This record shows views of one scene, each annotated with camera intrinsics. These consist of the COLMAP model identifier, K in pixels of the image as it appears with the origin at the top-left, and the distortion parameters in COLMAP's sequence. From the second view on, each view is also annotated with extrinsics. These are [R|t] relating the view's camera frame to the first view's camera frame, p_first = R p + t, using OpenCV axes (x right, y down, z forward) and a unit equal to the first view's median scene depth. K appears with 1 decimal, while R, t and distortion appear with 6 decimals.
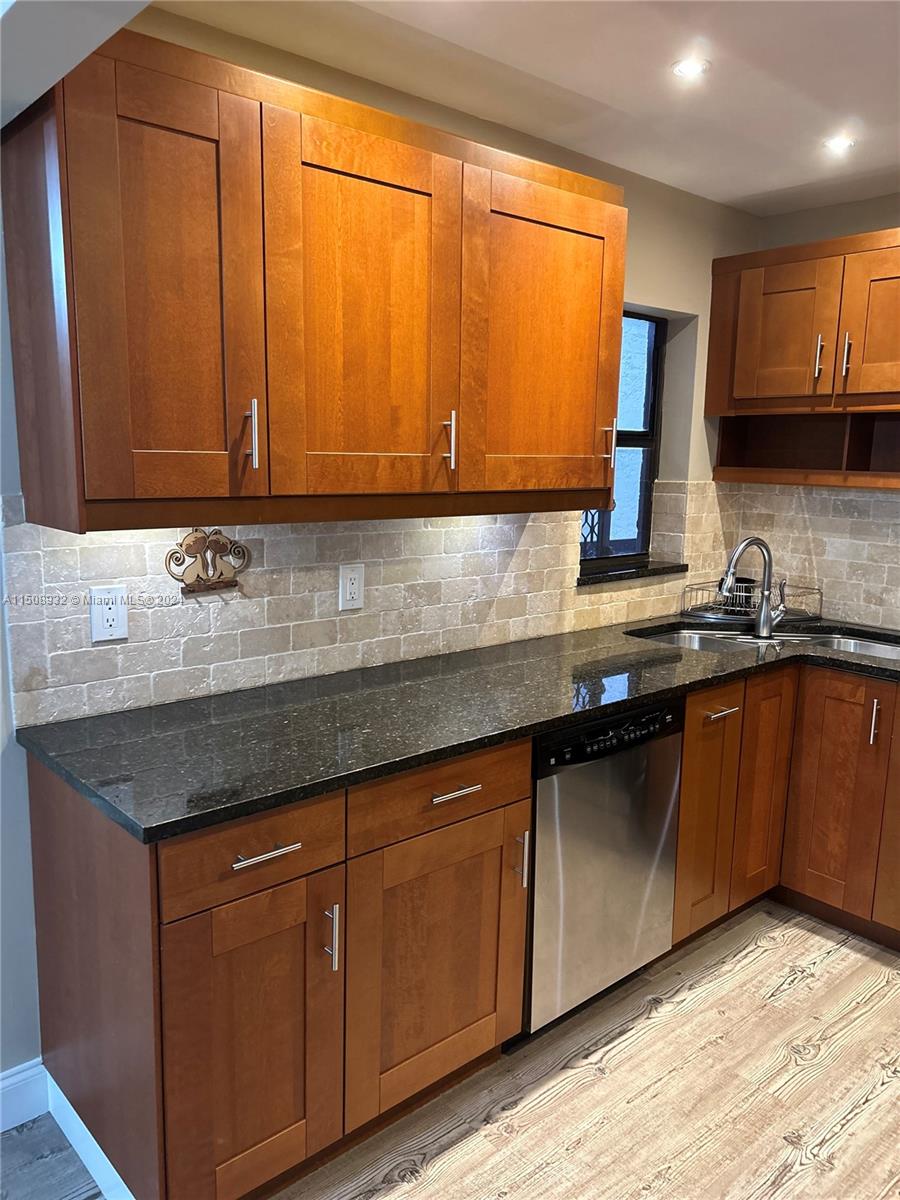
lens RADIAL K [[909.3, 0, 446.9], [0, 909.3, 603.9], [0, 0, 1]] dist [0.063387, -0.073998]
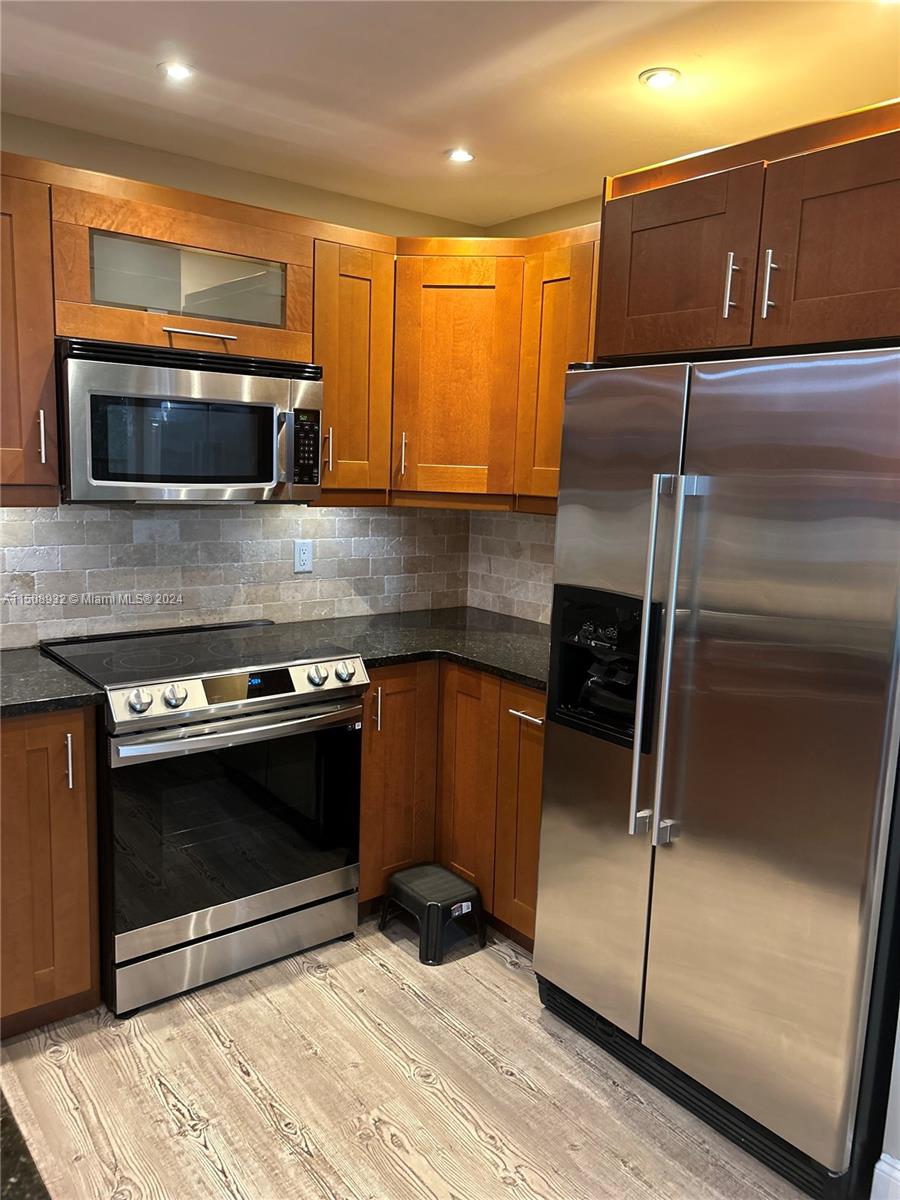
lens RADIAL K [[904.6, 0, 455.7], [0, 904.6, 596.5], [0, 0, 1]] dist [0.064770, -0.086710]
pose [[0.054537, -0.166714, 0.984496, -0.230917], [0.133585, 0.978318, 0.158268, -0.084760], [-0.989536, 0.122882, 0.075624, 0.483234]]
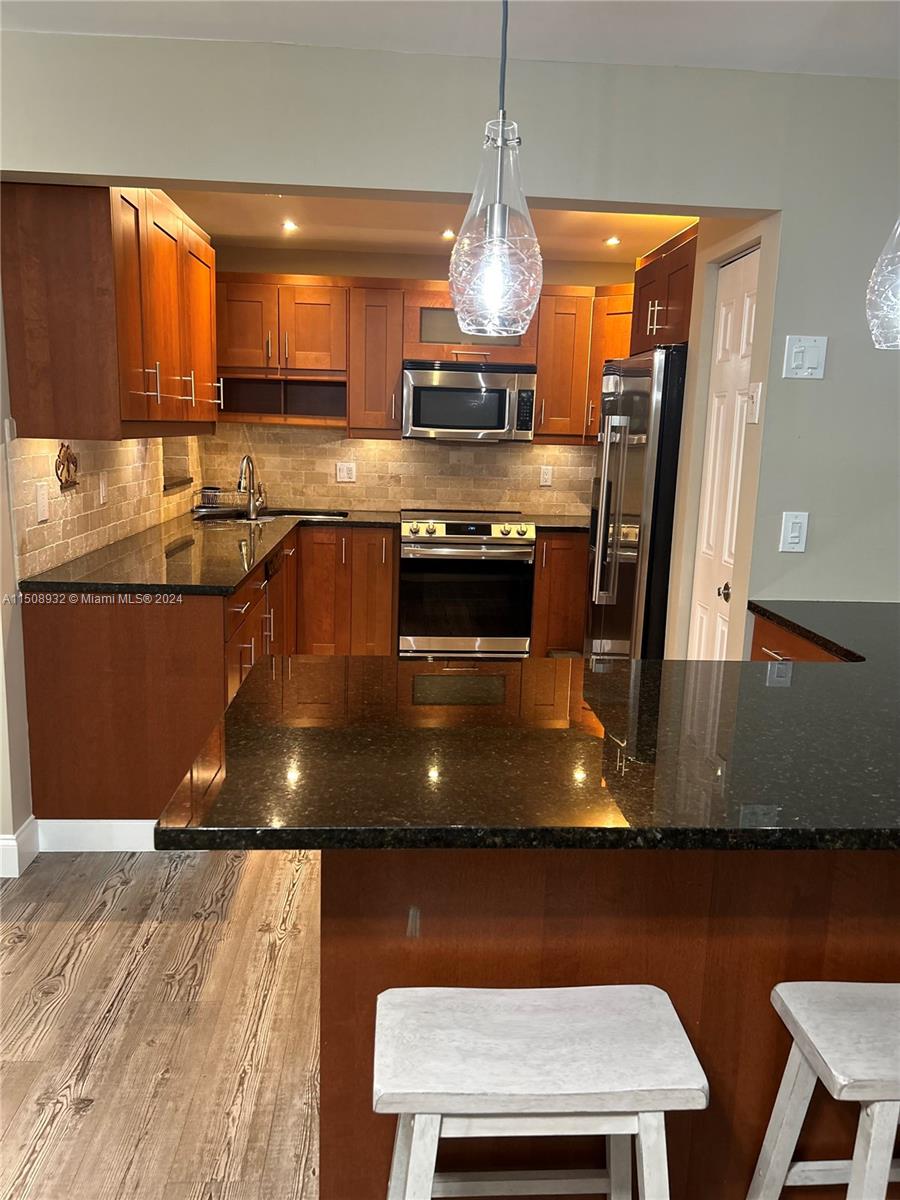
lens RADIAL K [[909.3, 0, 446.9], [0, 909.3, 603.9], [0, 0, 1]] dist [0.063387, -0.073998]
pose [[0.619833, -0.149373, 0.770386, -0.788303], [0.112641, 0.988486, 0.101033, 0.067545], [-0.776607, 0.024154, 0.629522, -0.299855]]
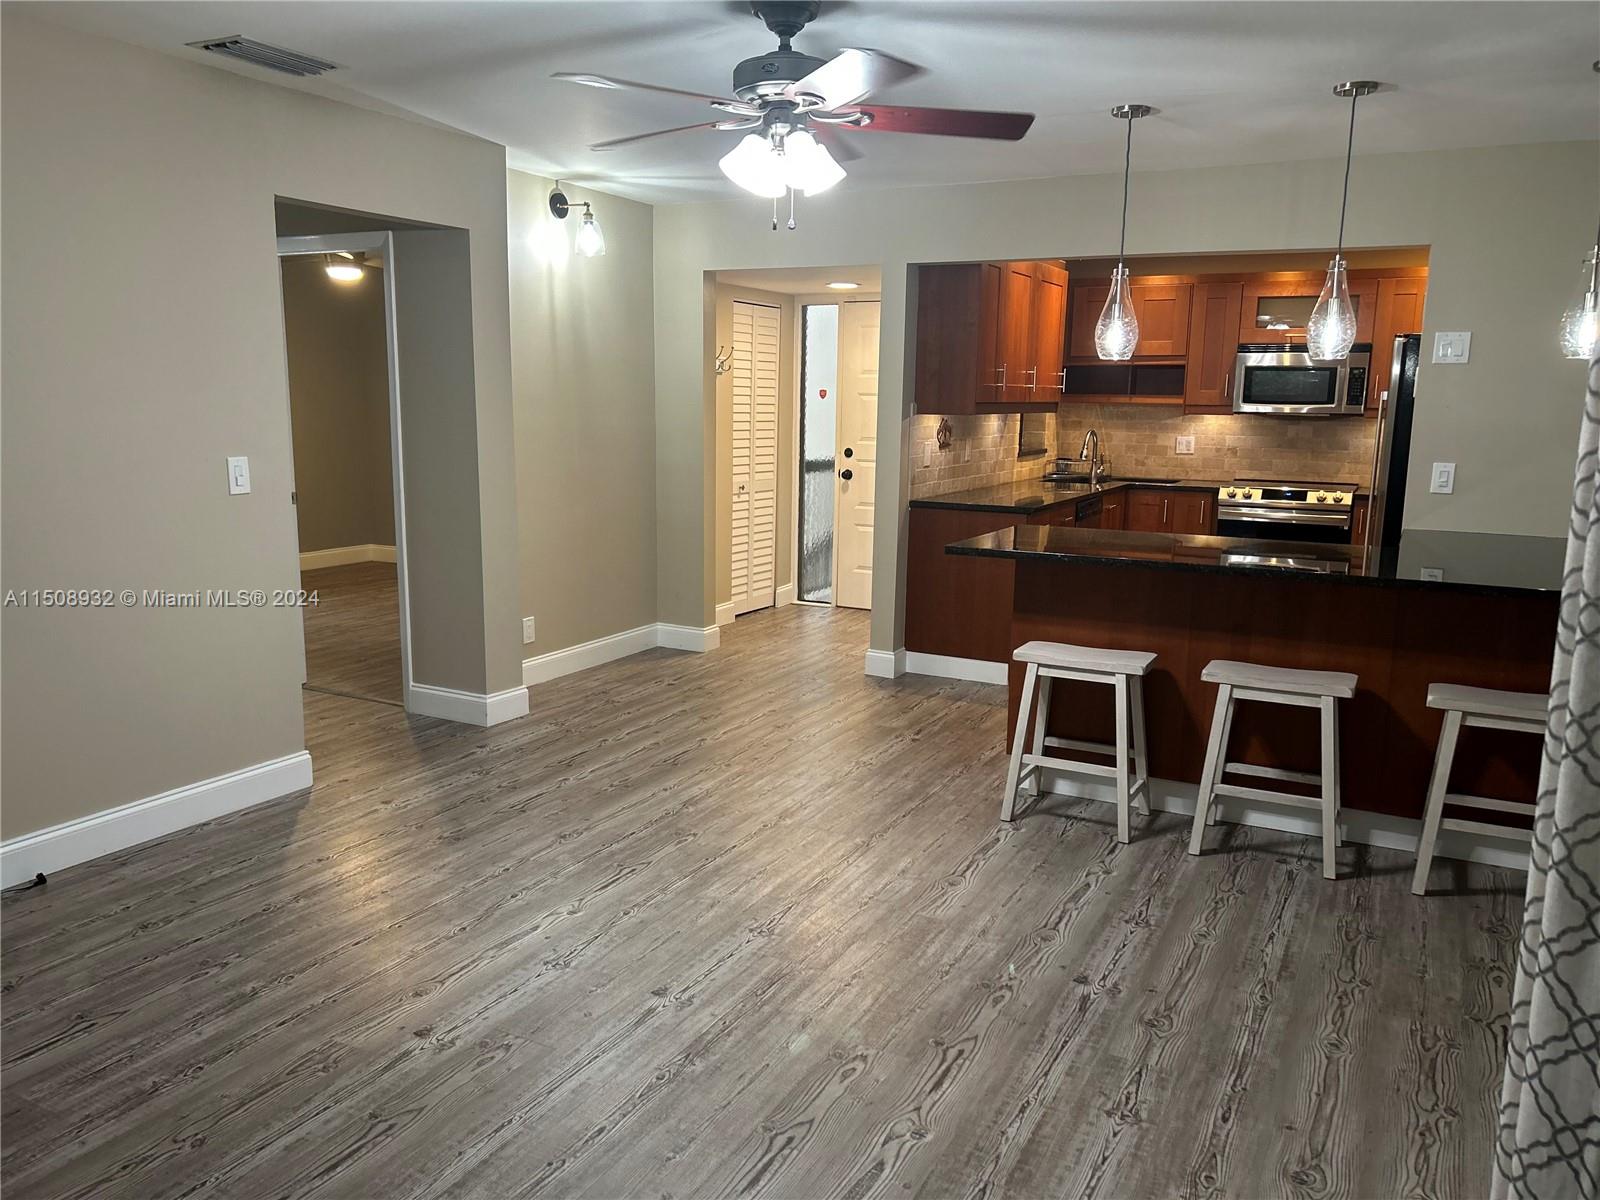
lens RADIAL K [[1195.8, 0, 795.7], [0, 1195.8, 616.8], [0, 0, 1]] dist [0.097437, -0.156678]
pose [[0.933829, -0.067810, 0.351235, -1.261599], [0.059868, 0.997646, 0.033436, 0.213857], [-0.352675, -0.010196, 0.935690, -1.248184]]
